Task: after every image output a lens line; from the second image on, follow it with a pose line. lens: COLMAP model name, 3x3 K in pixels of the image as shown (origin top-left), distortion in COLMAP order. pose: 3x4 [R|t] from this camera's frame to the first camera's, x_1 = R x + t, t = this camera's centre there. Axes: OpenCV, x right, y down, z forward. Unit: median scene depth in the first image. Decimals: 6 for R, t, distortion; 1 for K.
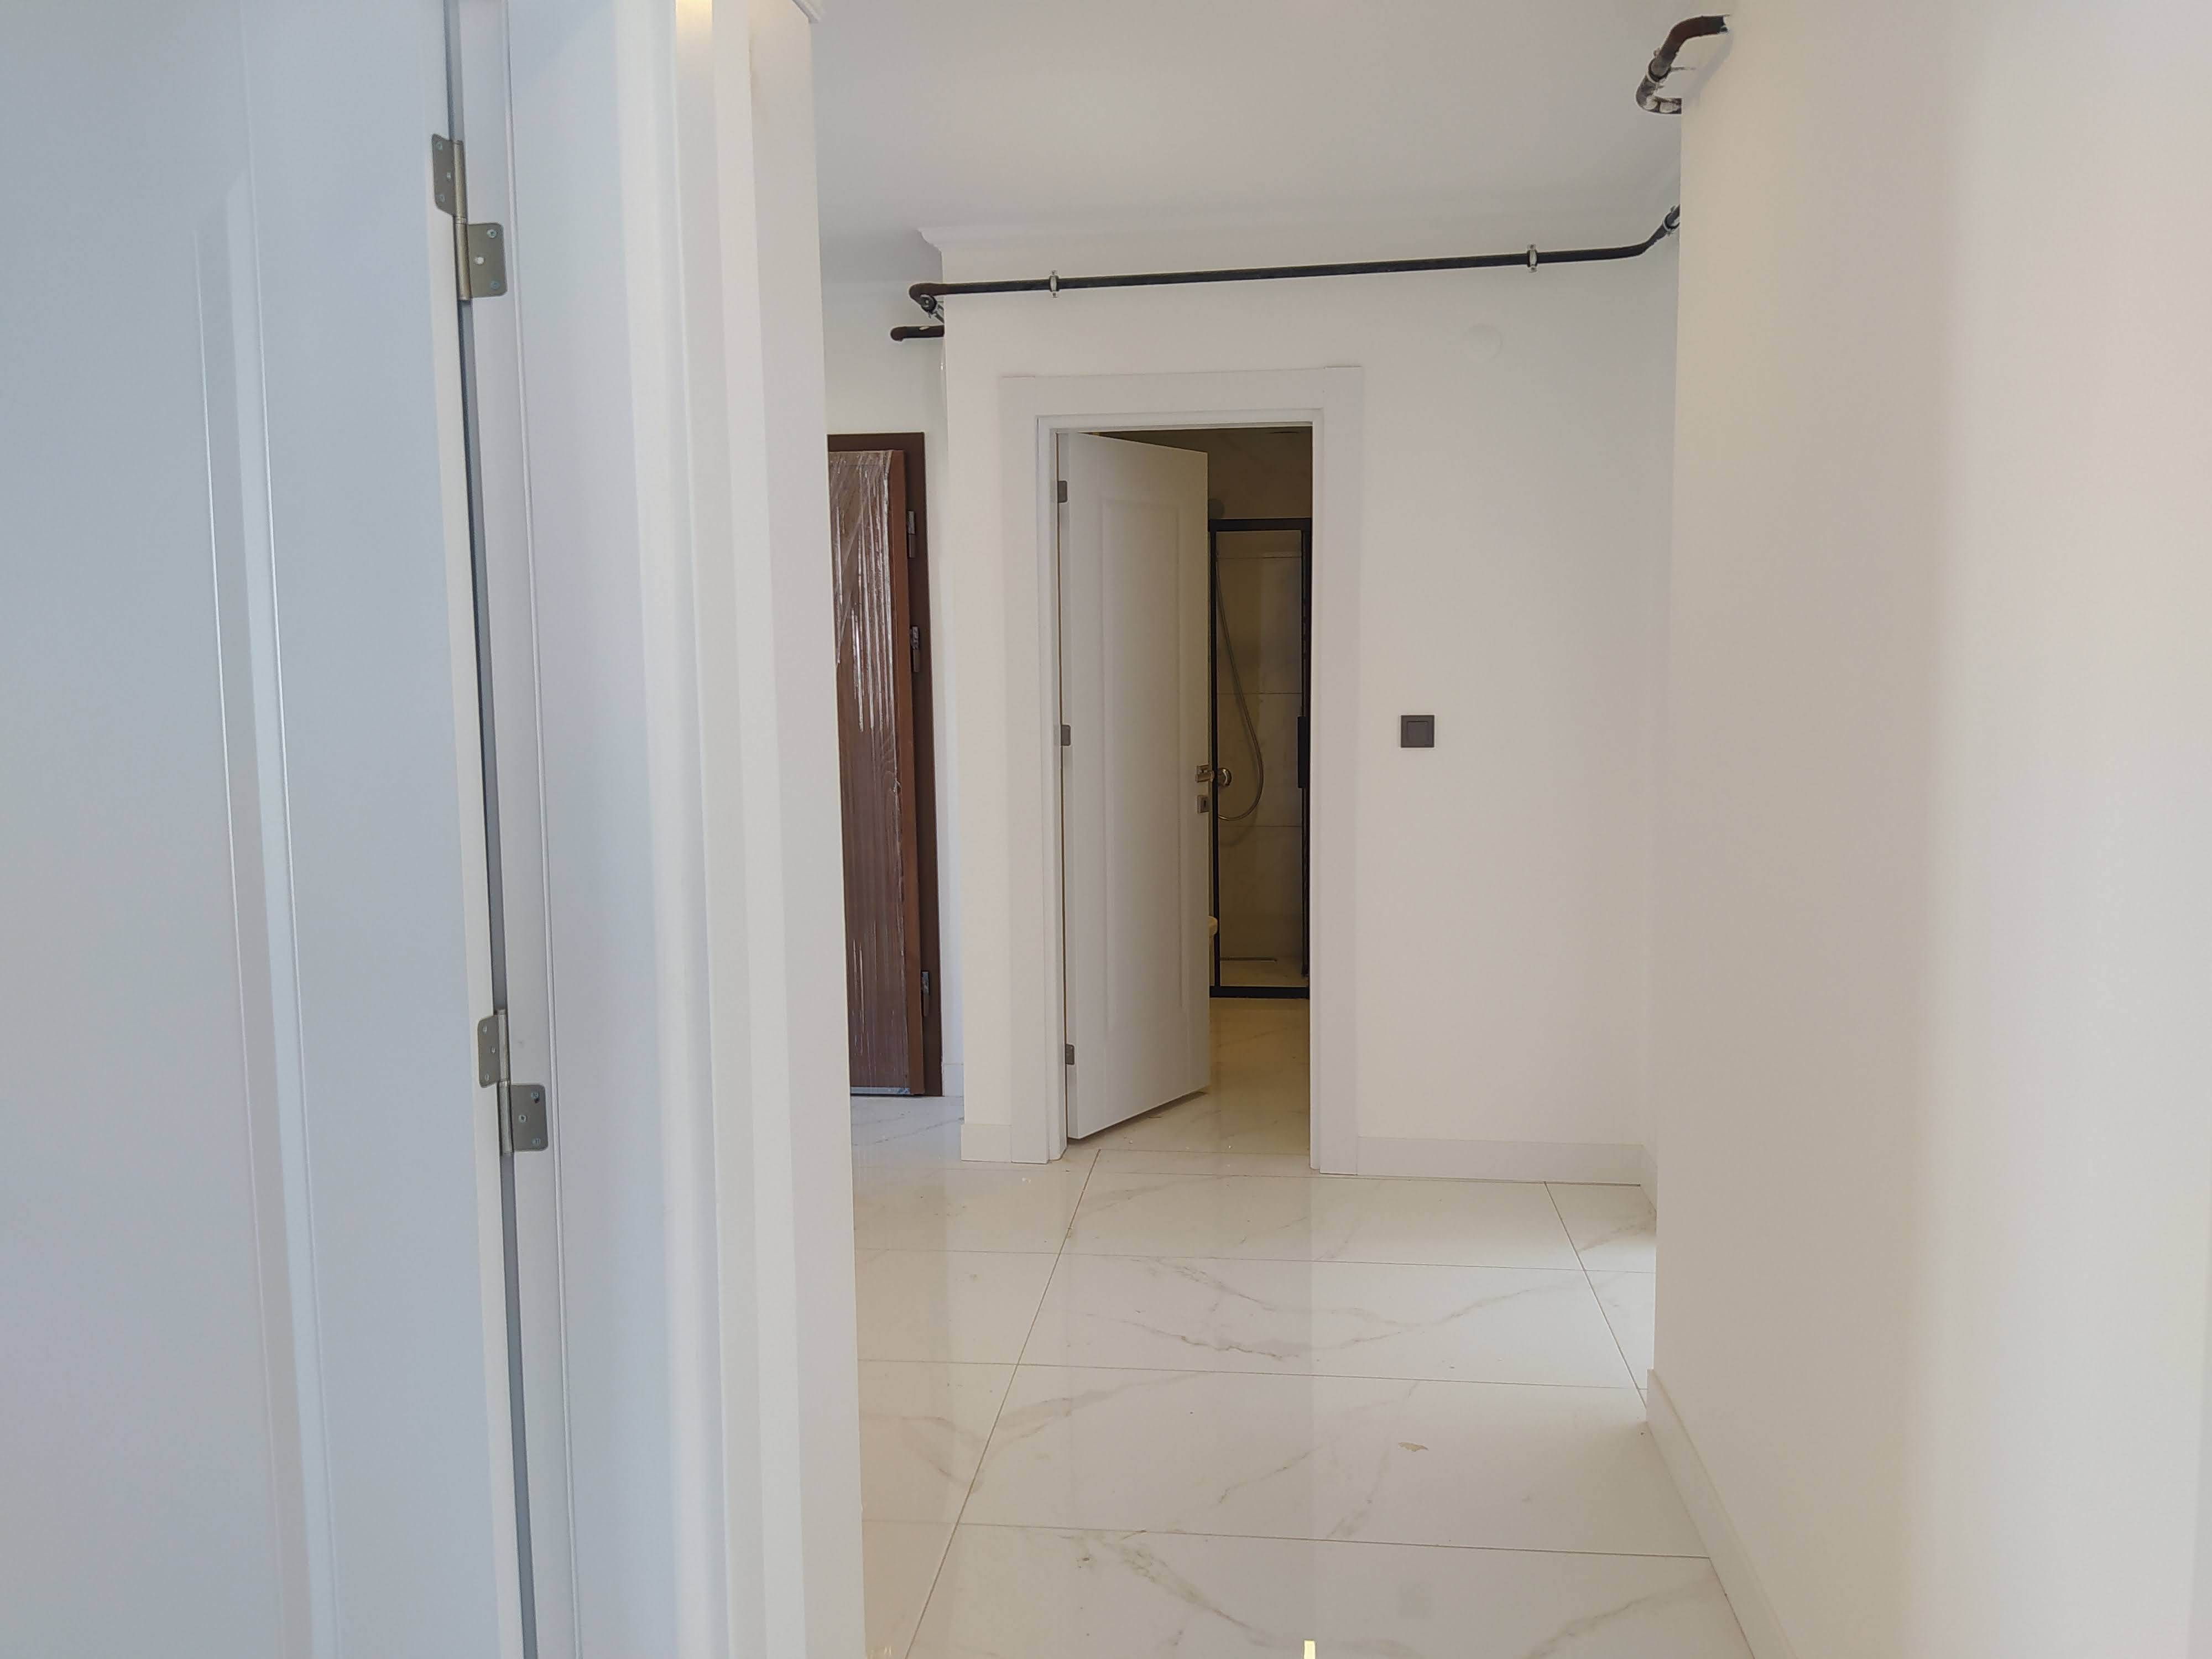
lens RADIAL K [[1653.5, 0, 1106.0], [0, 1653.5, 829.5], [0, 0, 1]] dist [0.067572, -0.121566]
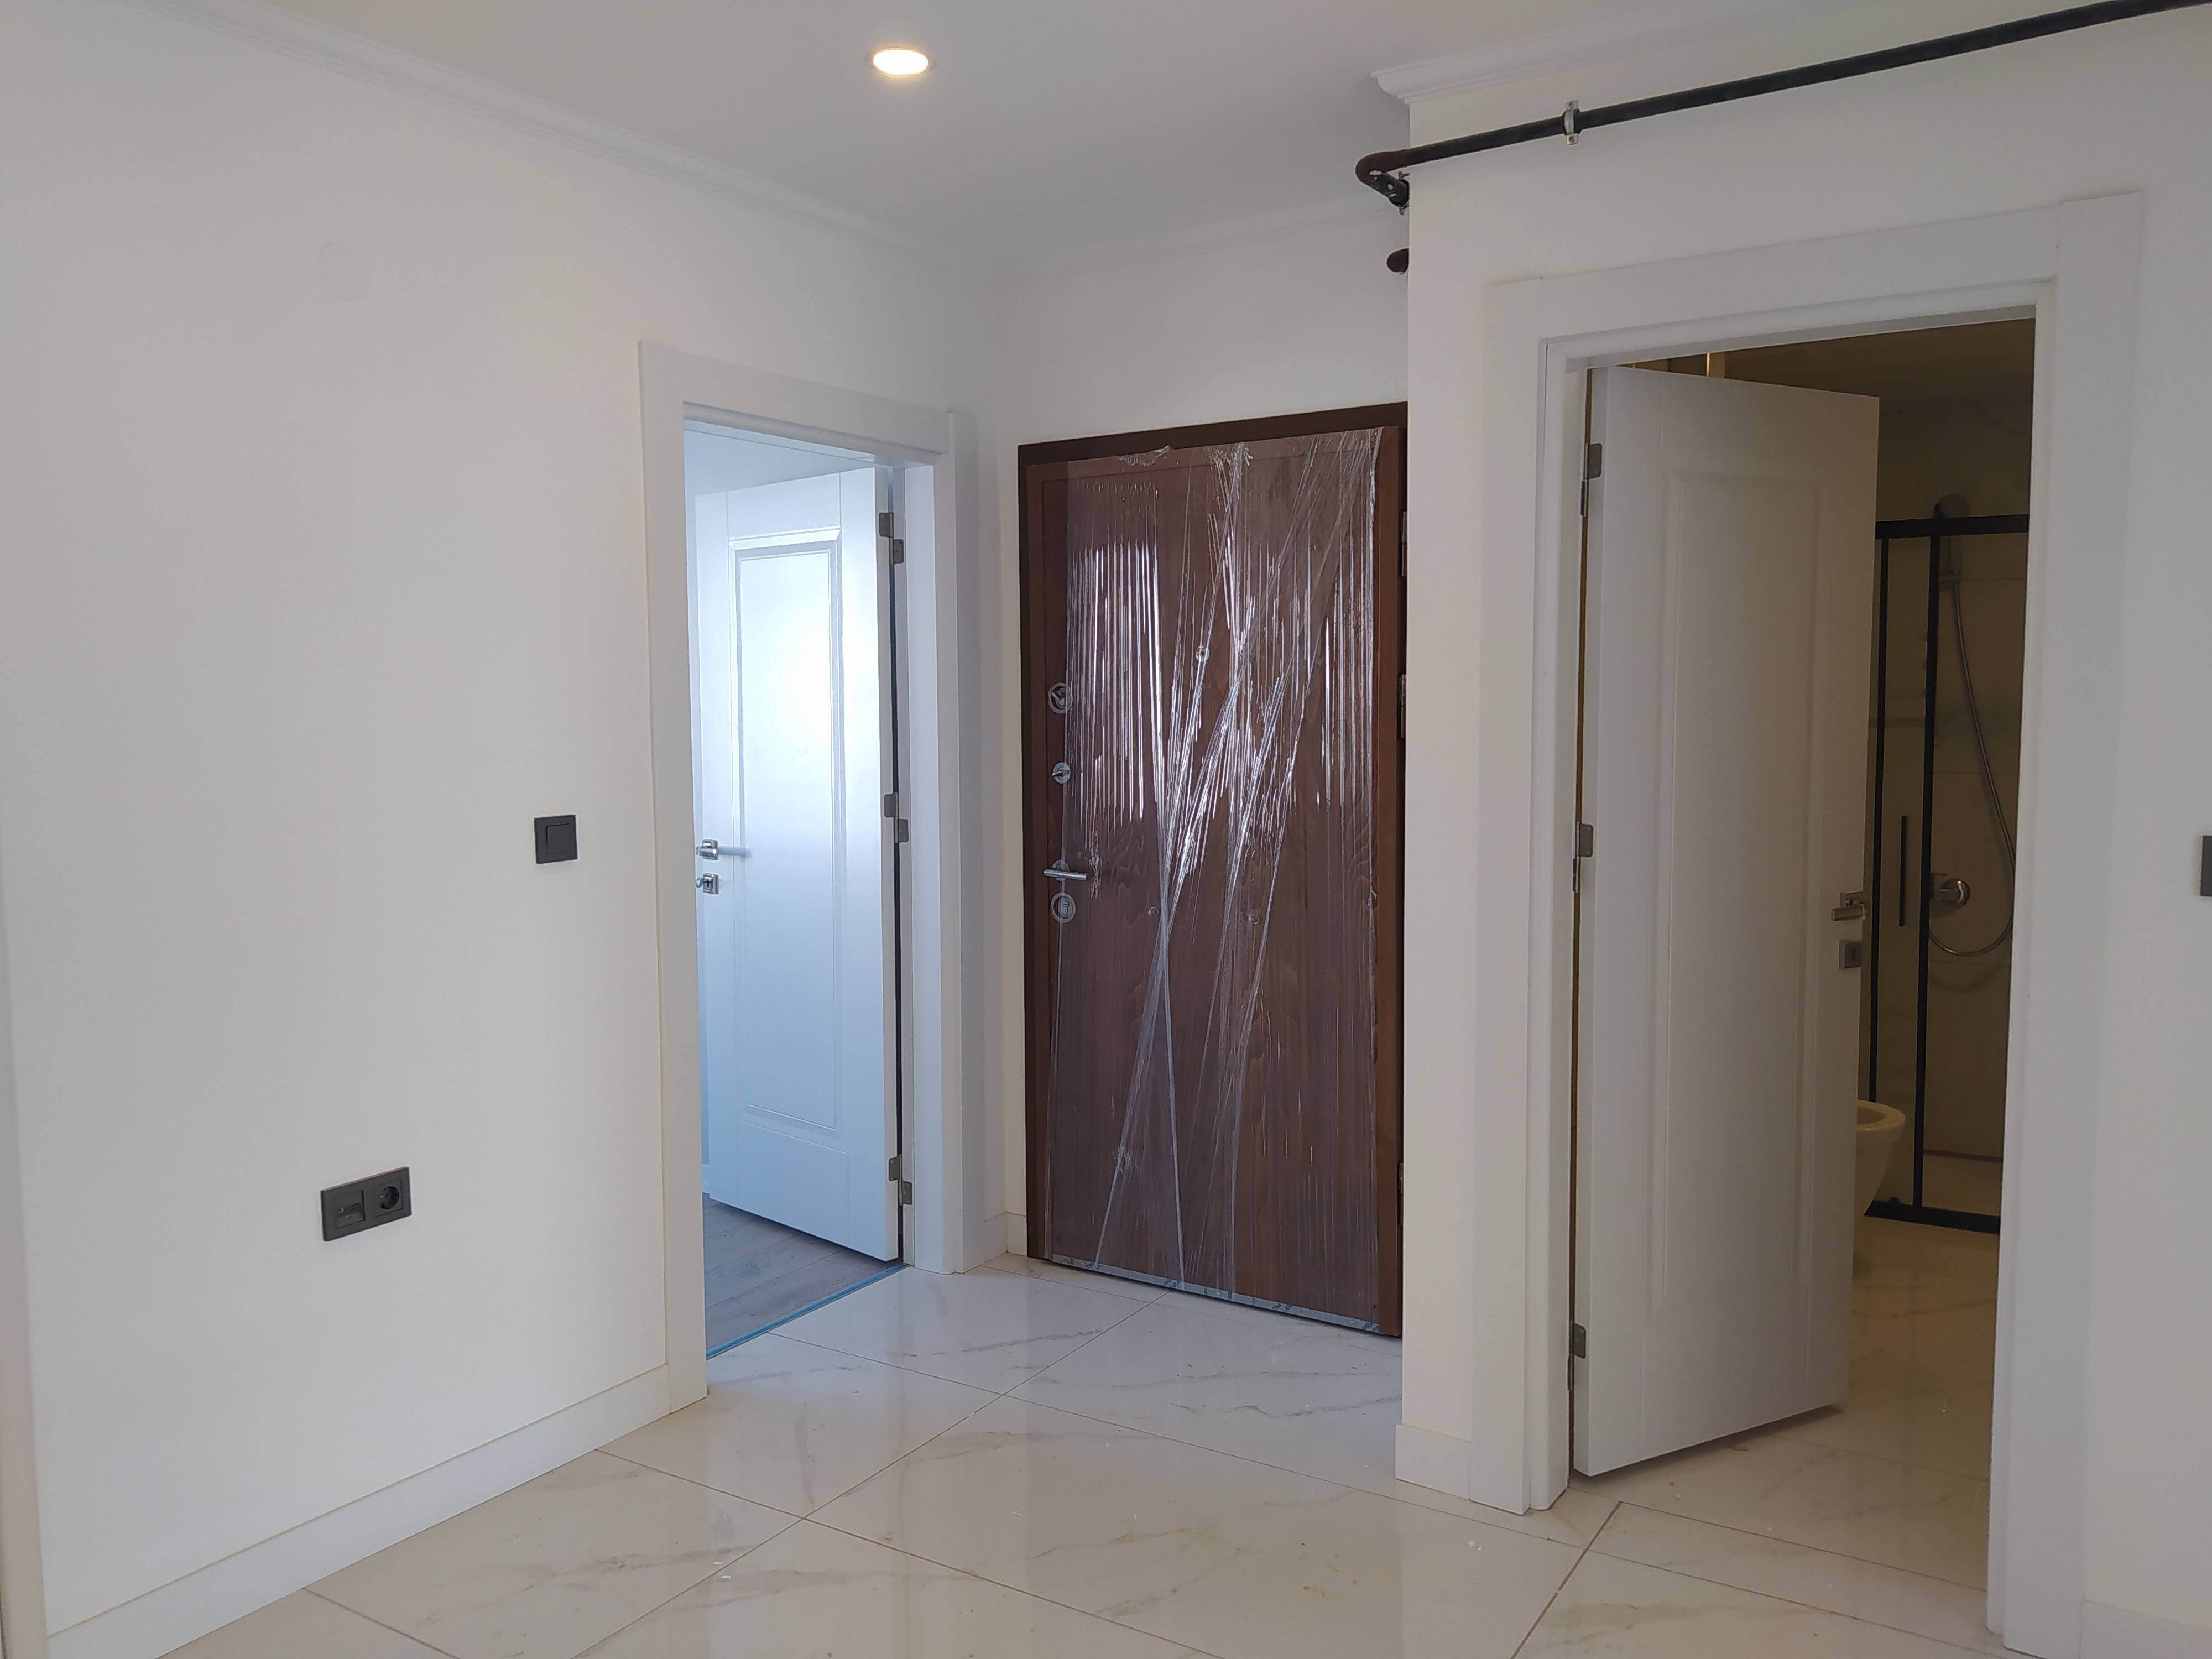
lens RADIAL K [[1653.5, 0, 1106.0], [0, 1653.5, 829.5], [0, 0, 1]] dist [0.067572, -0.121566]
pose [[0.901812, 0.040865, -0.430192, 0.078602], [-0.057480, 0.998016, -0.025692, -0.031944], [0.428288, 0.047897, 0.902372, 0.320818]]
